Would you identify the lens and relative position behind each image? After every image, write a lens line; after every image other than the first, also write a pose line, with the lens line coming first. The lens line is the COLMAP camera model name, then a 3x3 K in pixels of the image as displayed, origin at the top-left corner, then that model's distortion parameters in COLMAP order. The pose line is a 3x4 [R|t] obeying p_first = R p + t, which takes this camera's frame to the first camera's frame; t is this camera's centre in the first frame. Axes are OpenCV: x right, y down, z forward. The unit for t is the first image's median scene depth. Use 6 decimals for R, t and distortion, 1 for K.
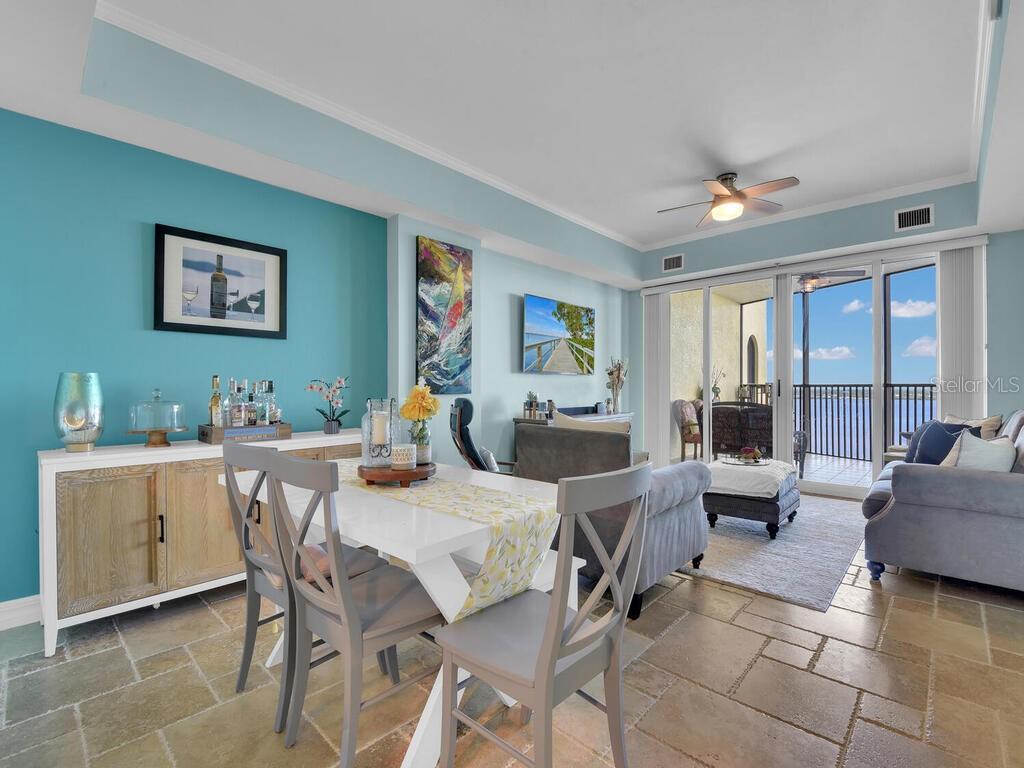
lens RADIAL K [[467.3, 0, 512.6], [0, 467.3, 384.5], [0, 0, 1]] dist [0.001179, -0.007896]
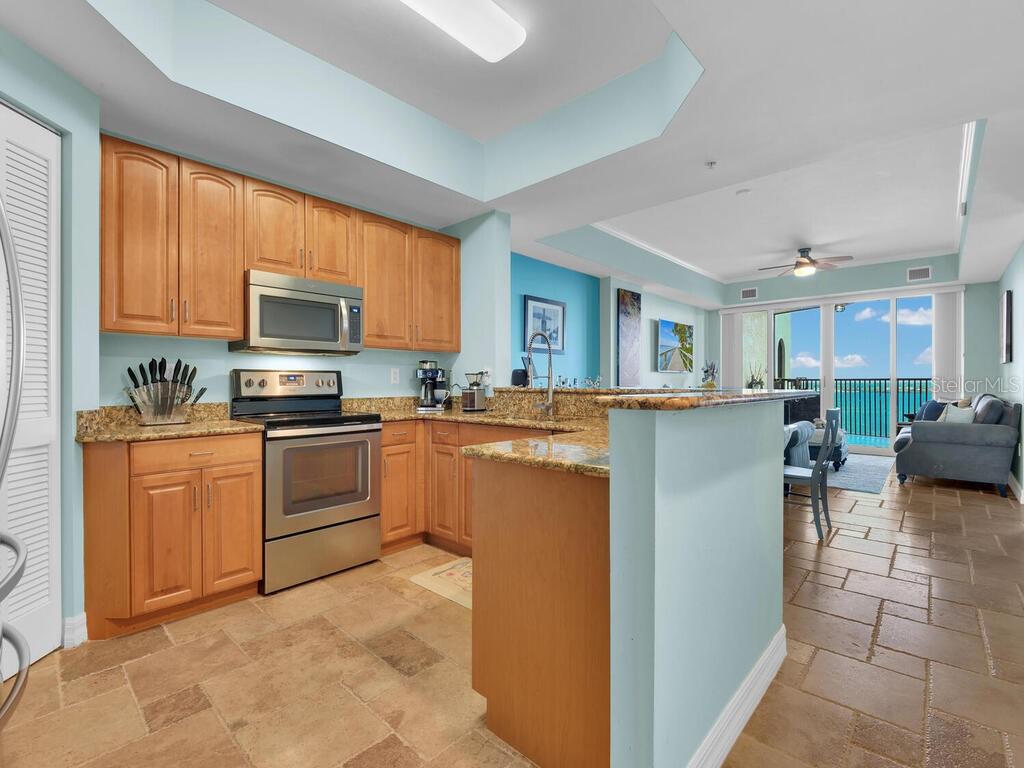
lens RADIAL K [[467.3, 0, 513.0], [0, 467.3, 383.5], [0, 0, 1]] dist [0.001179, -0.007896]
pose [[0.999906, -0.003062, 0.013399, -0.557532], [0.002922, 0.999941, 0.010474, -0.005569], [-0.013430, -0.010434, 0.999855, -0.584880]]
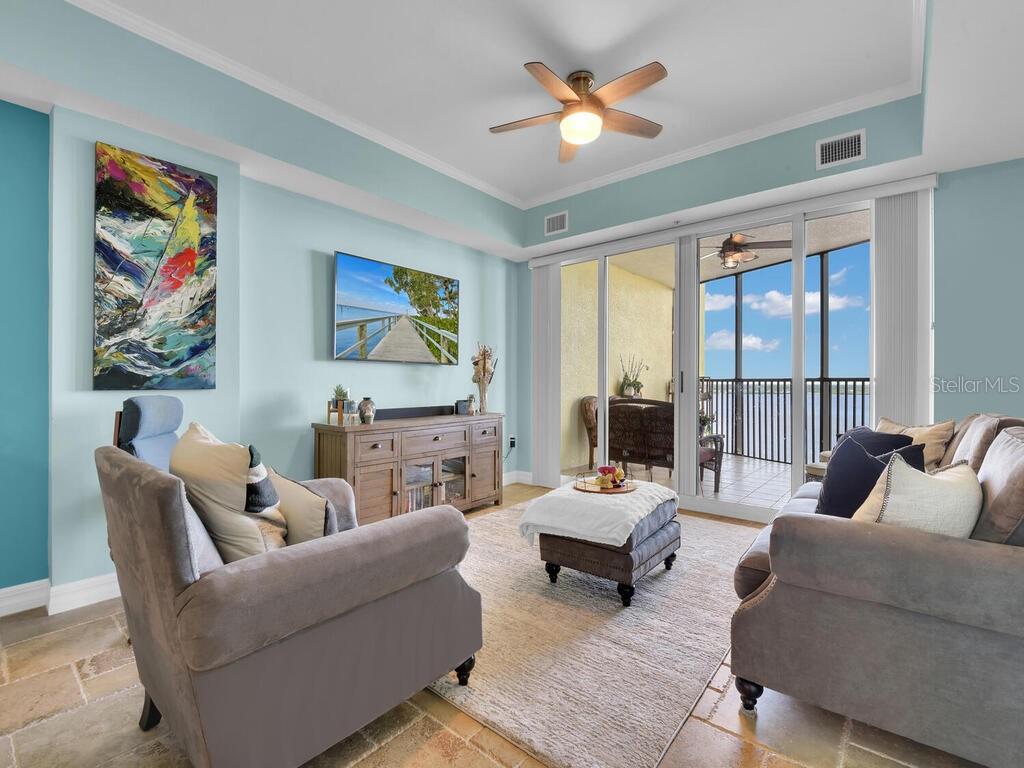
lens RADIAL K [[467.3, 0, 512.1], [0, 467.3, 385.9], [0, 0, 1]] dist [0.001179, -0.007896]
pose [[0.997887, 0.001588, 0.064957, 0.308165], [-0.002461, 0.999908, 0.013352, 0.005950], [-0.064930, -0.013483, 0.997799, 0.305335]]
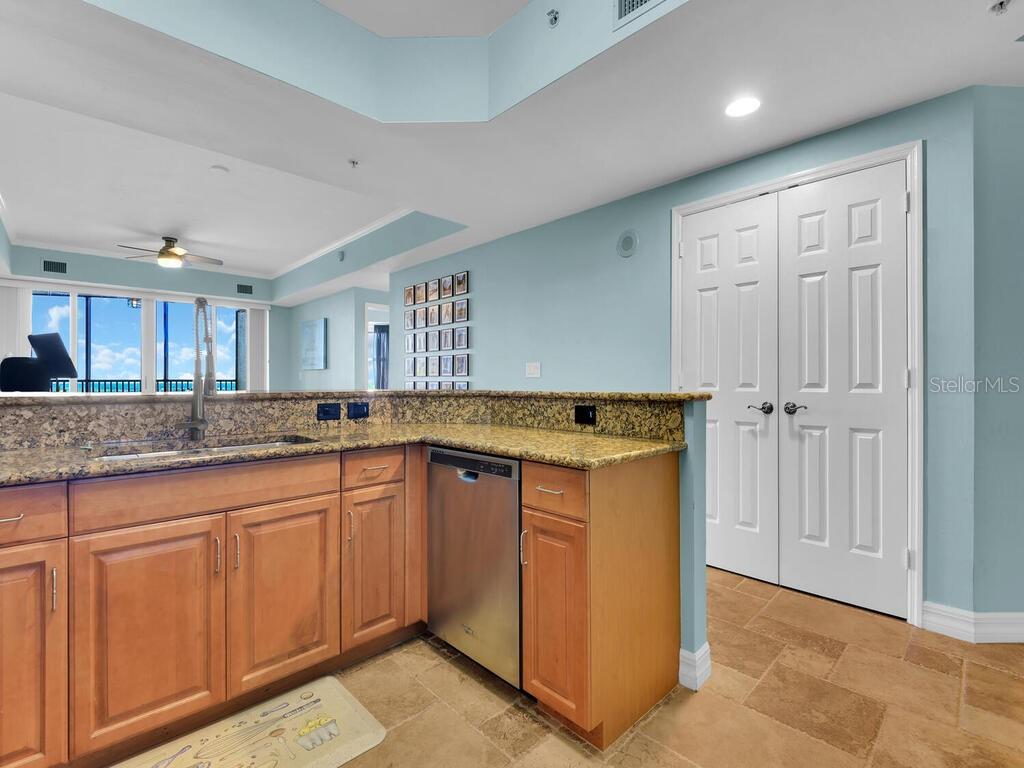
lens RADIAL K [[467.3, 0, 512.3], [0, 467.3, 381.2], [0, 0, 1]] dist [0.001179, -0.007896]
pose [[0.052358, -0.000543, 0.998628, -0.940458], [-0.004992, 0.999987, 0.000806, -0.004896], [-0.998616, -0.005027, 0.052354, -0.149742]]
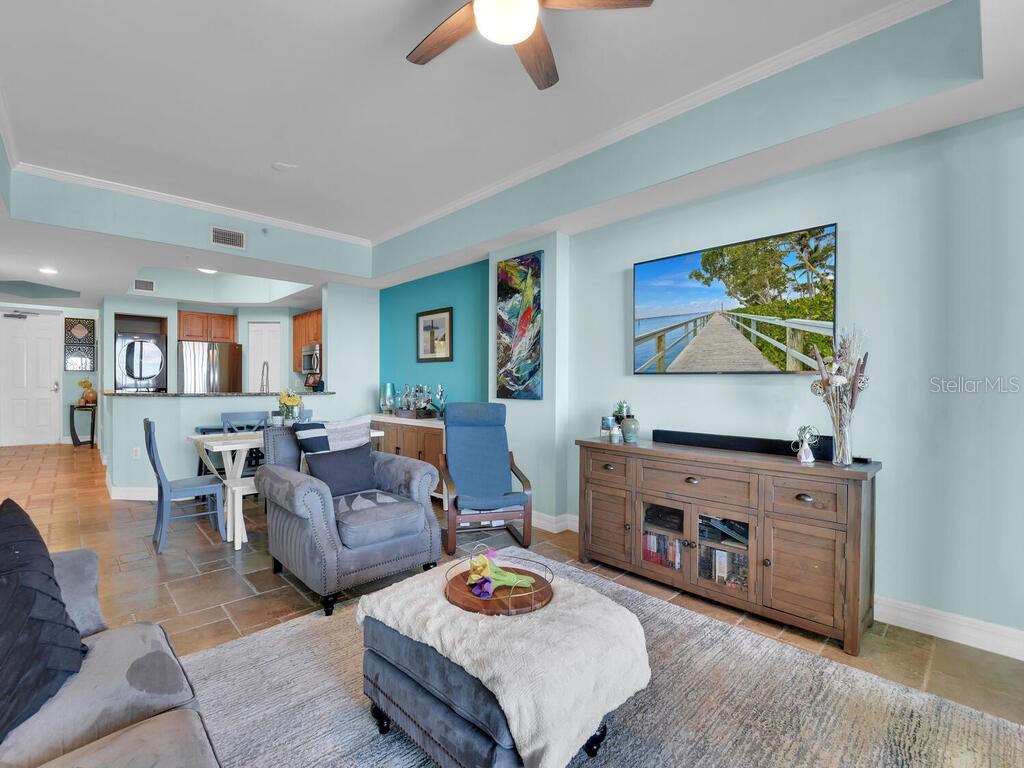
lens RADIAL K [[467.3, 0, 515.5], [0, 467.3, 387.0], [0, 0, 1]] dist [0.001179, -0.007896]
pose [[-0.052596, 0.017436, -0.998464, 0.912725], [0.004885, 0.999840, 0.017203, -0.024781], [0.998604, -0.003973, -0.052673, 1.037493]]
